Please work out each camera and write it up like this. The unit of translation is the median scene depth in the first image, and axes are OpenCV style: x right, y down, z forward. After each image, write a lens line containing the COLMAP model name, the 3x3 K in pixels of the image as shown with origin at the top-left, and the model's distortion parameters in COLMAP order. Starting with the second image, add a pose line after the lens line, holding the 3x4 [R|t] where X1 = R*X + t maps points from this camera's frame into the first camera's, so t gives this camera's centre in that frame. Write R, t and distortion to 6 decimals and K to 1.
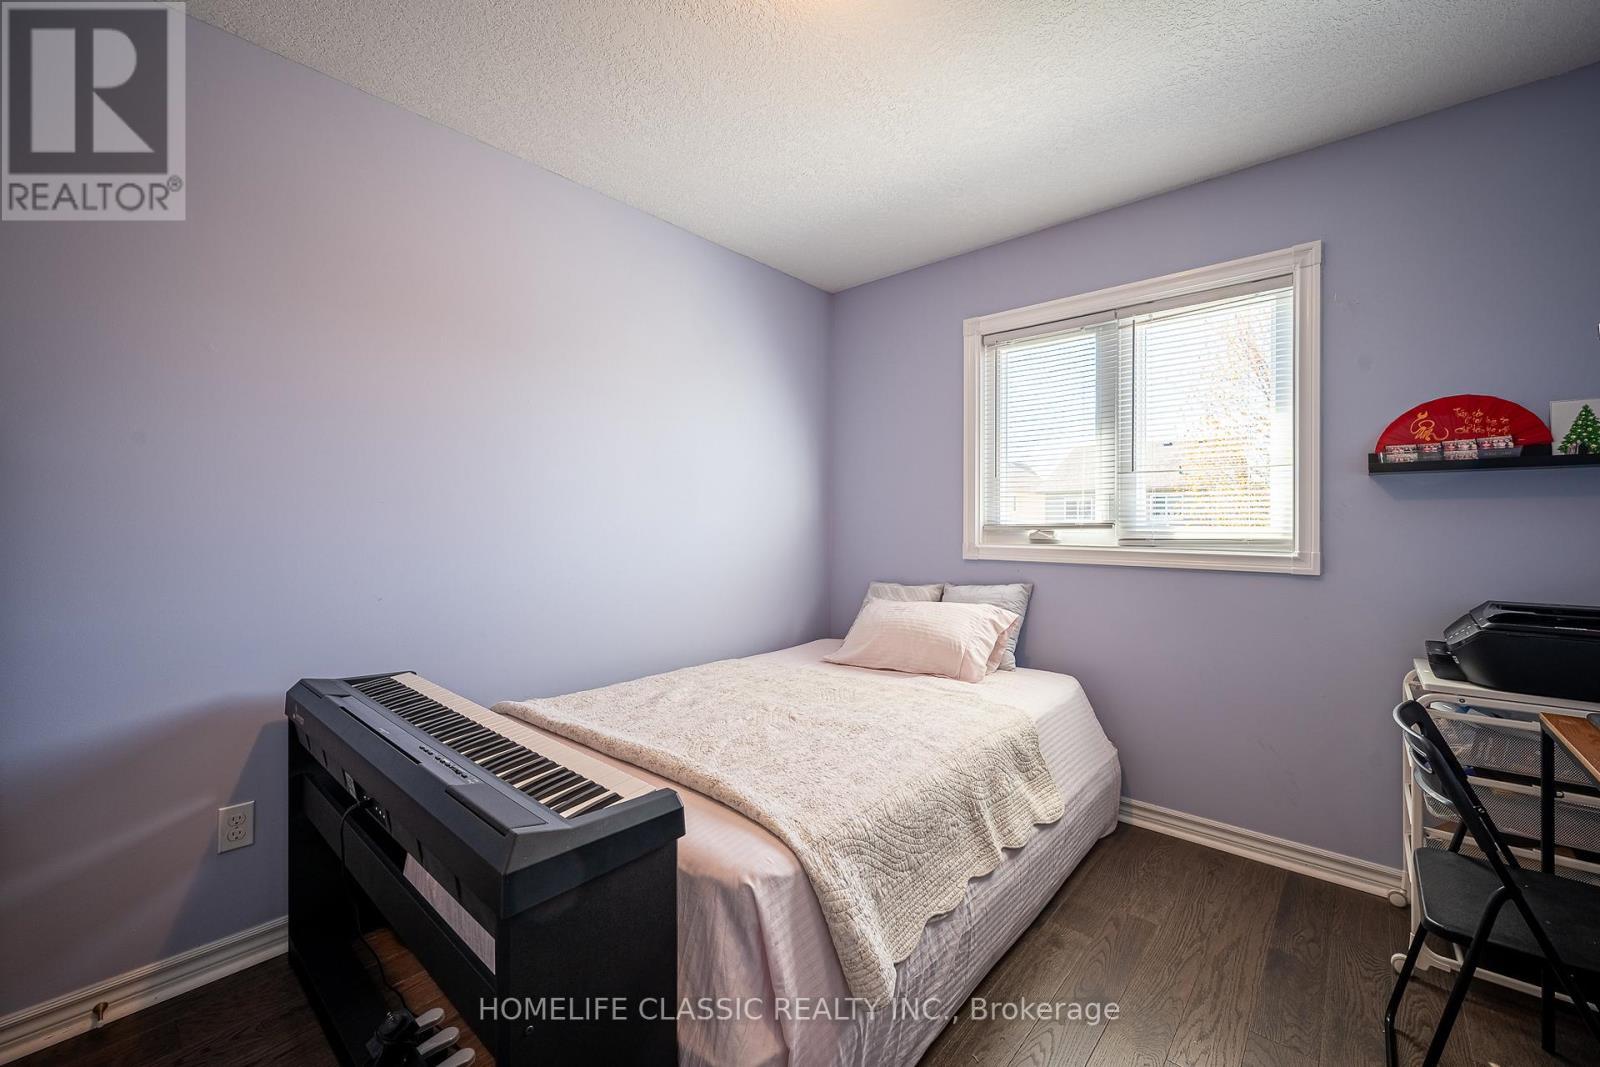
lens RADIAL K [[633.8, 0, 798.1], [0, 633.8, 531.9], [0, 0, 1]] dist [-0.001440, -0.000080]
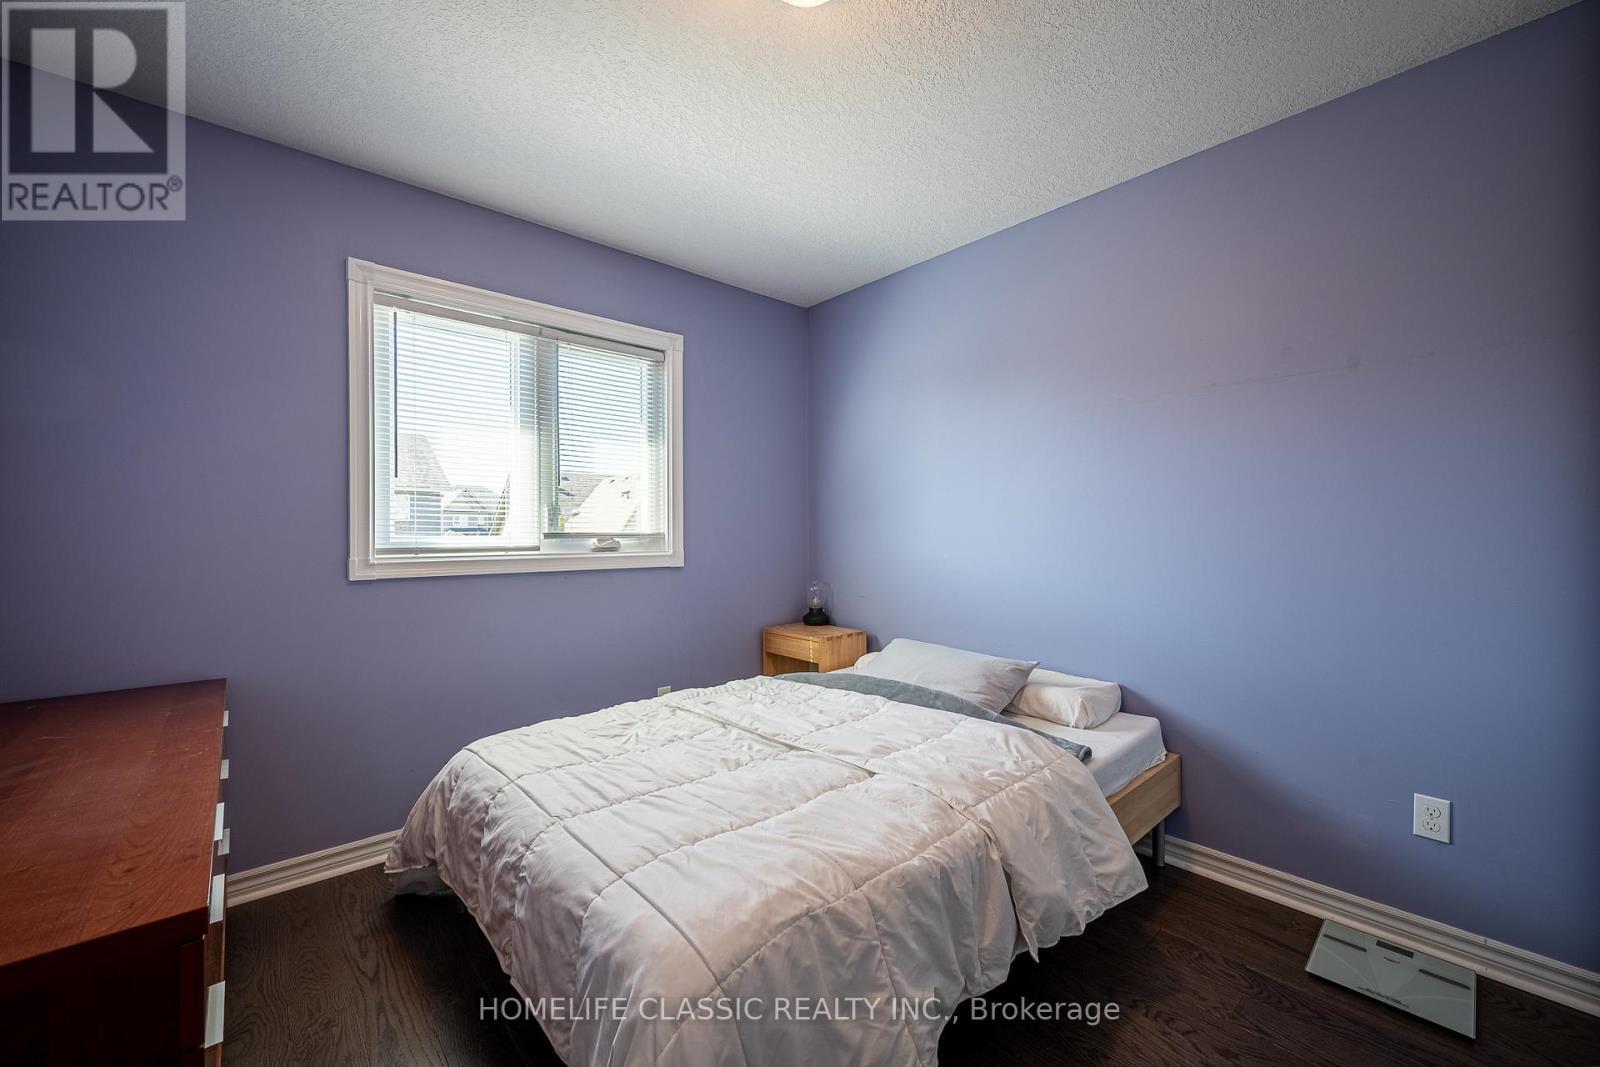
lens RADIAL K [[633.8, 0, 798.1], [0, 633.8, 527.0], [0, 0, 1]] dist [-0.001440, -0.000080]
pose [[0.128475, -0.000842, 0.991712, -0.581791], [0.007257, 0.999974, -0.000091, -0.018690], [-0.991686, 0.007209, 0.128478, 0.542652]]
